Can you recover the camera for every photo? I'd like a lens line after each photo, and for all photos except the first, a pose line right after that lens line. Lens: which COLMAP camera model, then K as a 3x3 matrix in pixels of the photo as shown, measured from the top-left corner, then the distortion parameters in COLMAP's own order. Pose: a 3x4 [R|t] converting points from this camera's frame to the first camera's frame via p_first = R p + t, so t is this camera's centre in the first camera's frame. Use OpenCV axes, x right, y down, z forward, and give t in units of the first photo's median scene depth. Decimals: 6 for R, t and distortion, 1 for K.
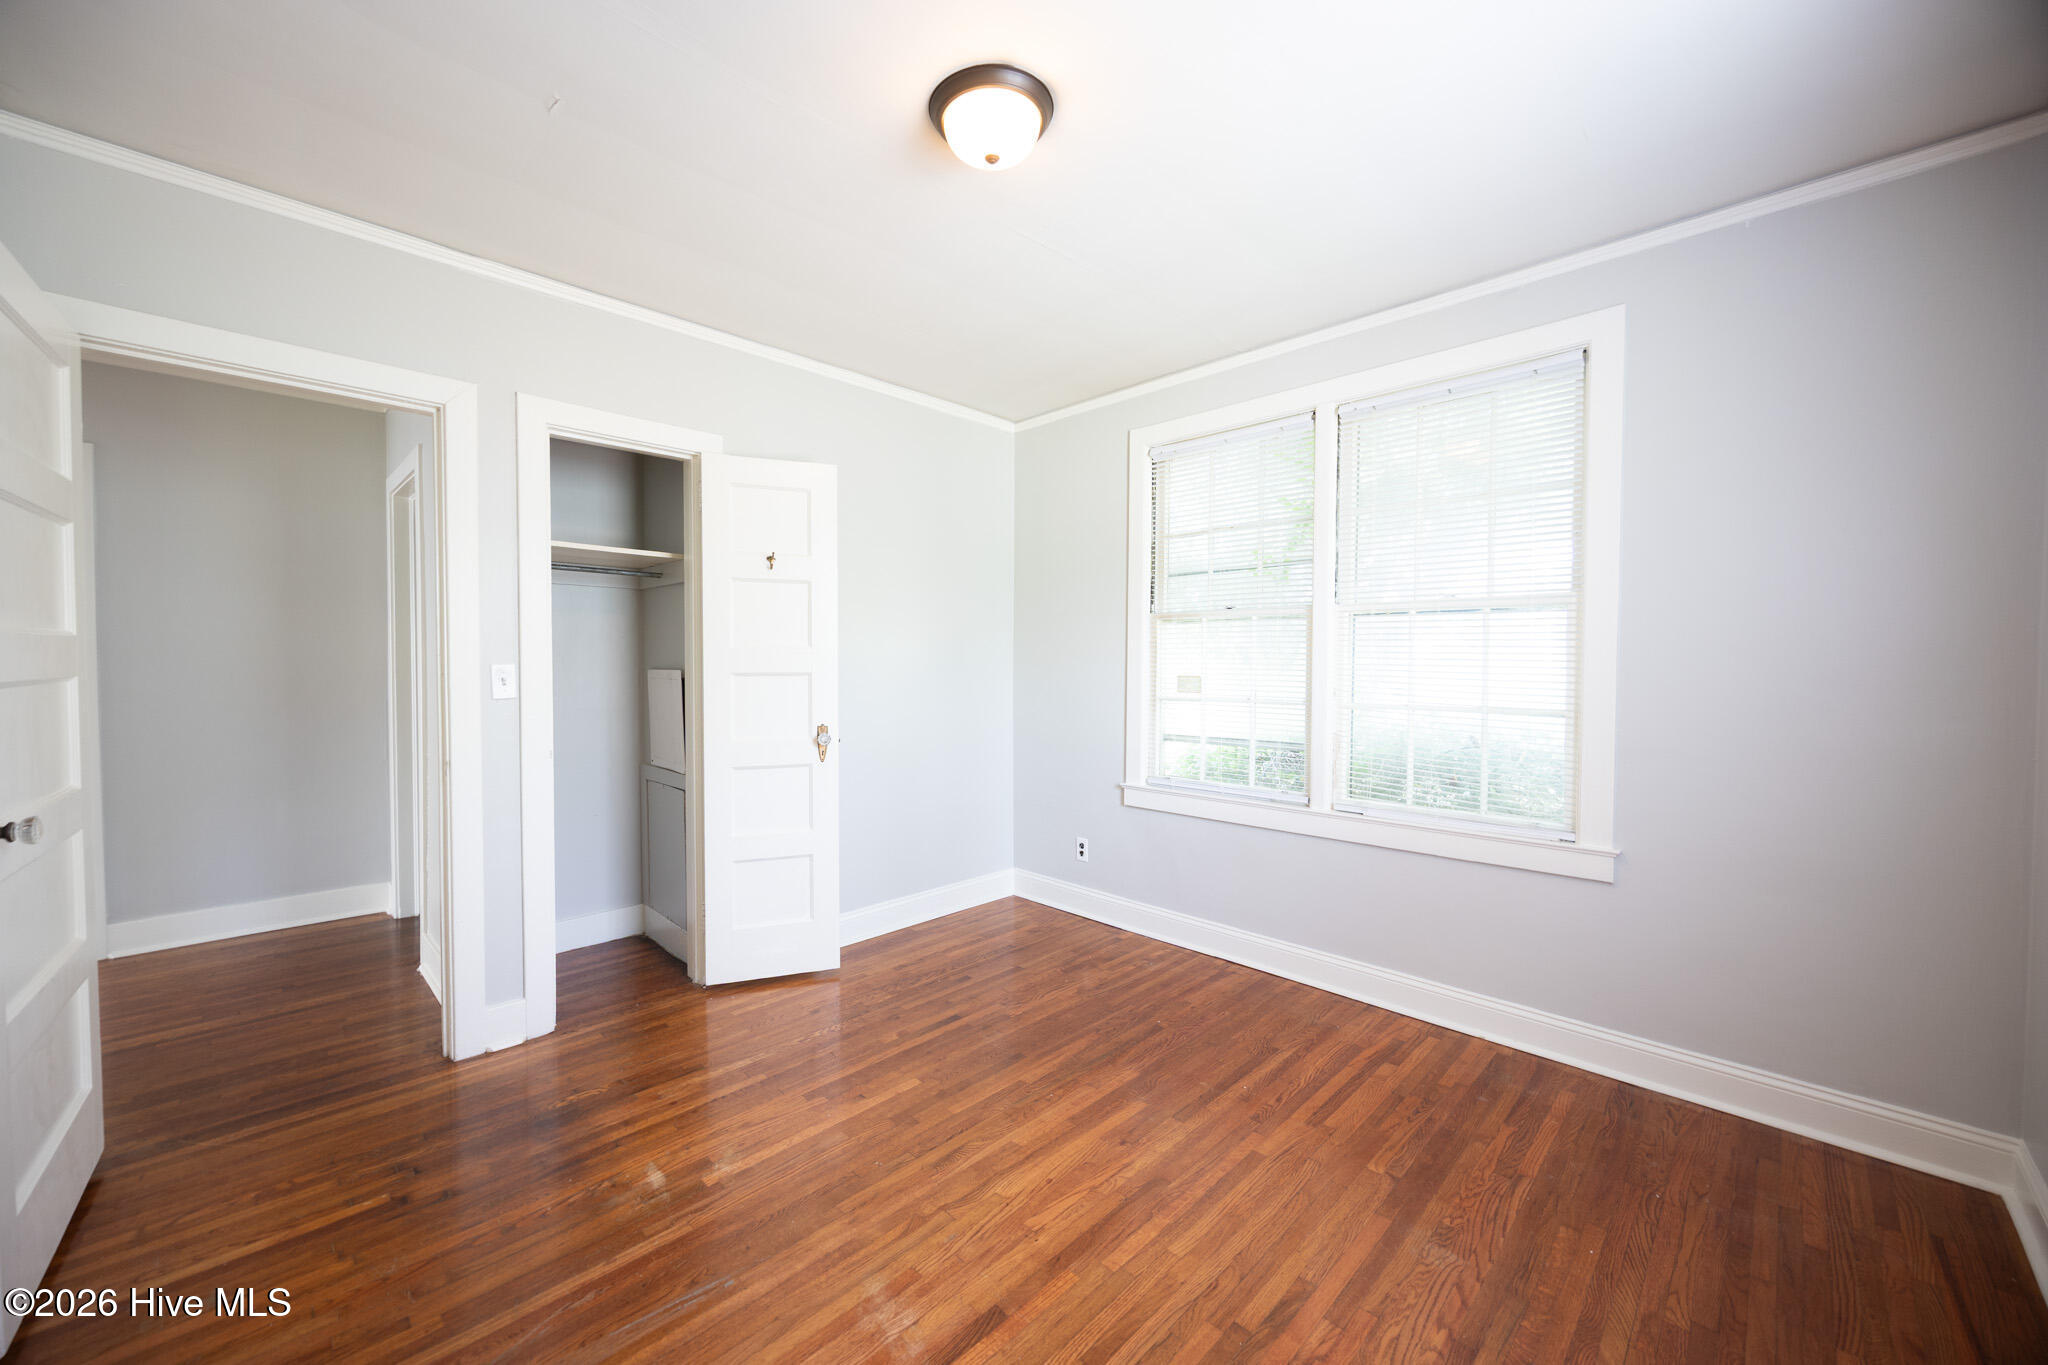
lens RADIAL K [[773.2, 0, 1013.8], [0, 773.2, 681.3], [0, 0, 1]] dist [-0.004606, -0.000107]
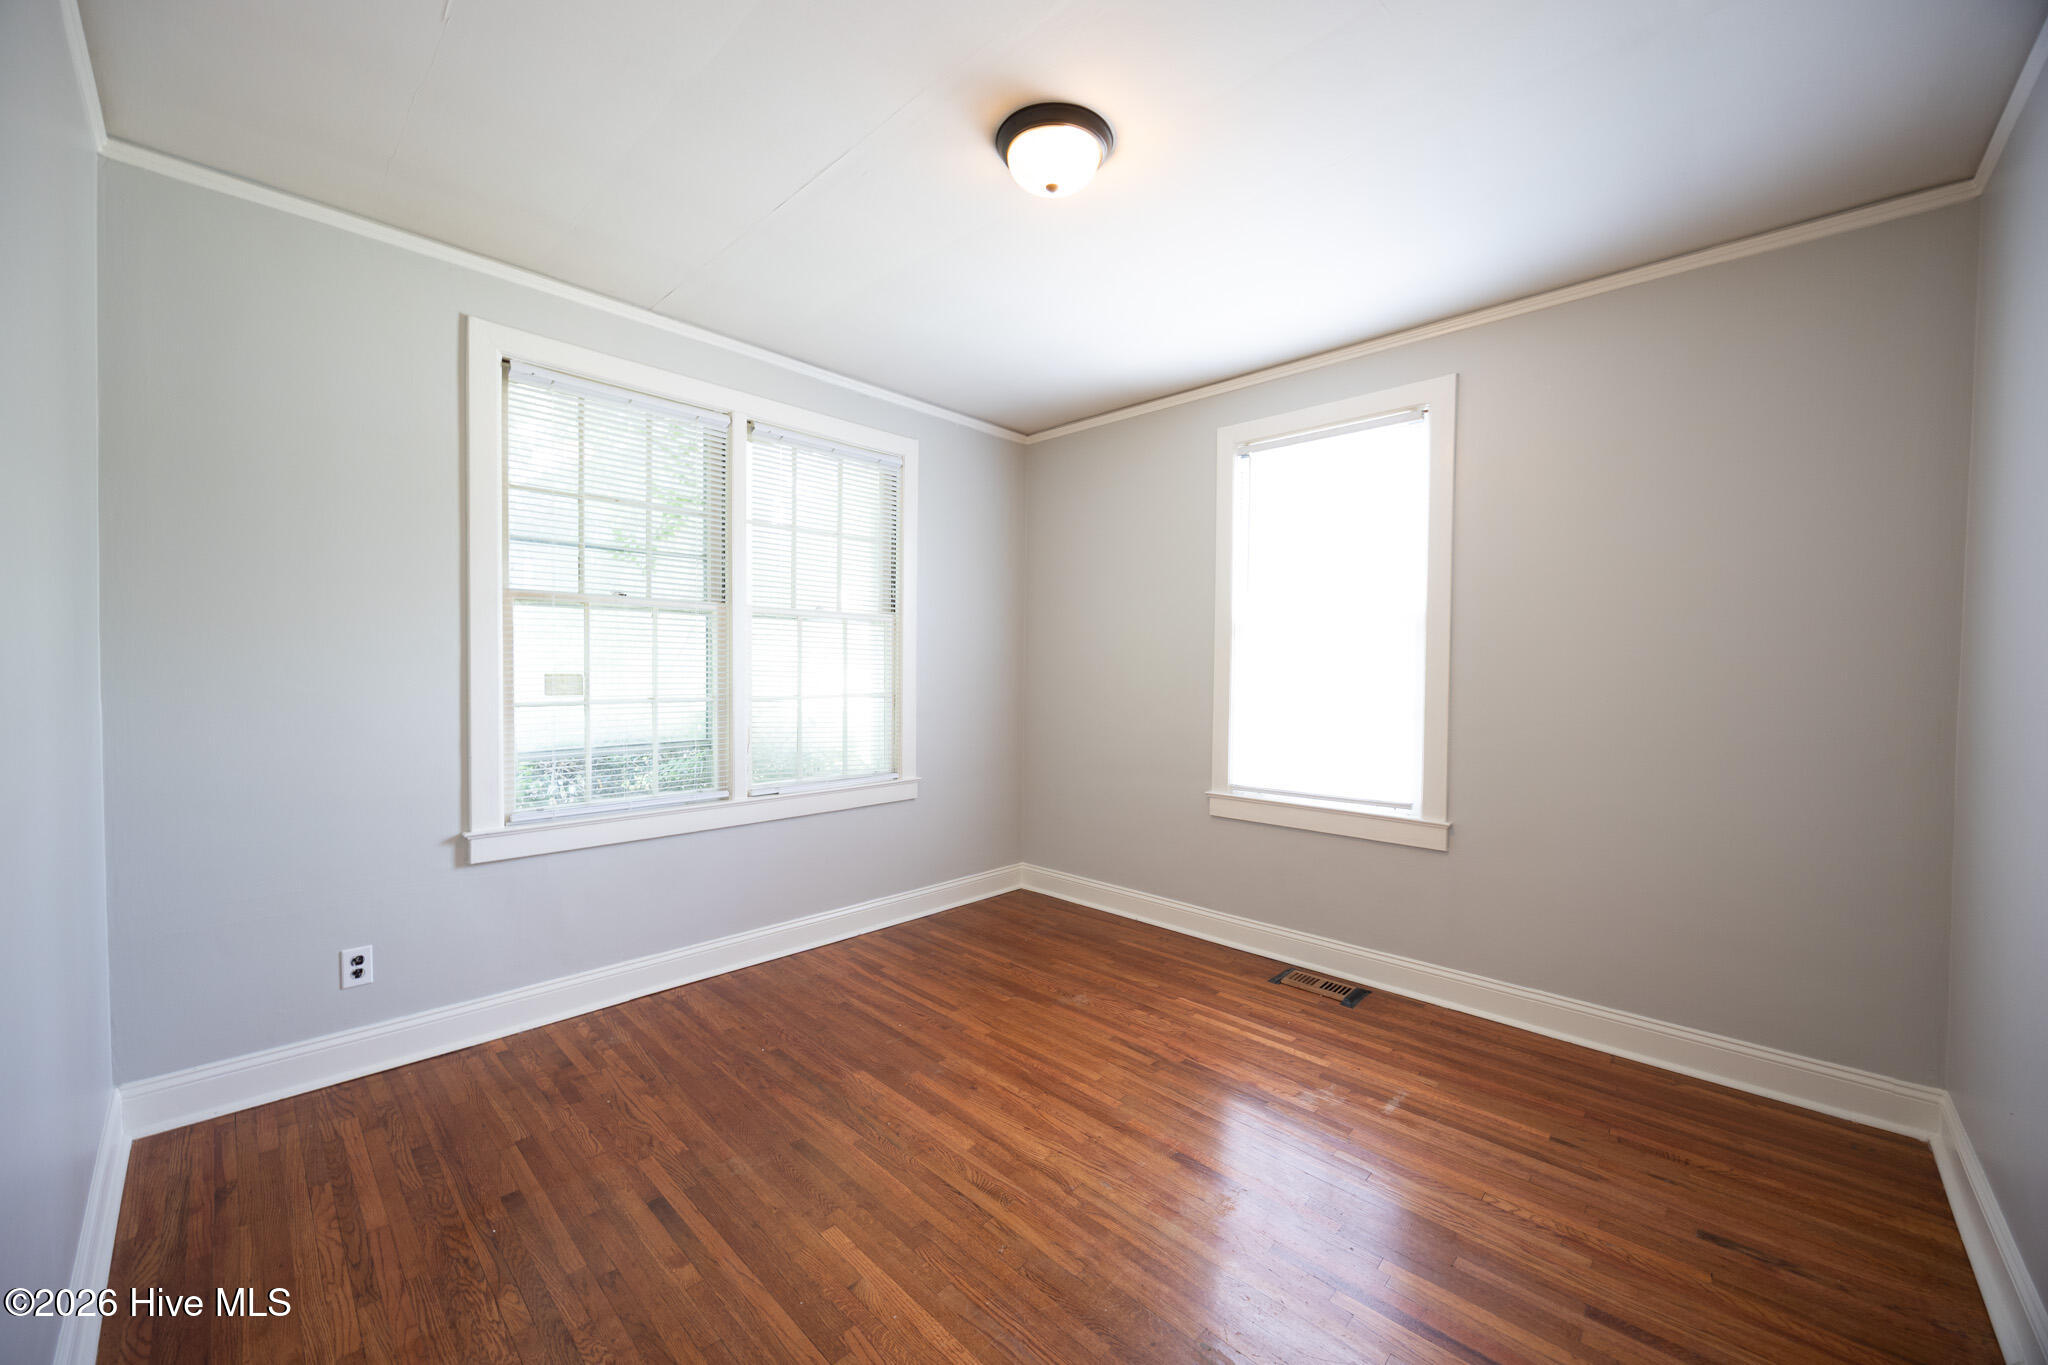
lens RADIAL K [[773.2, 0, 1013.8], [0, 773.2, 681.3], [0, 0, 1]] dist [-0.004606, -0.000107]
pose [[-0.015384, -0.023962, 0.999594, -0.794024], [0.012913, 0.999625, 0.024162, -0.017152], [-0.999798, 0.013280, -0.015068, 0.778525]]
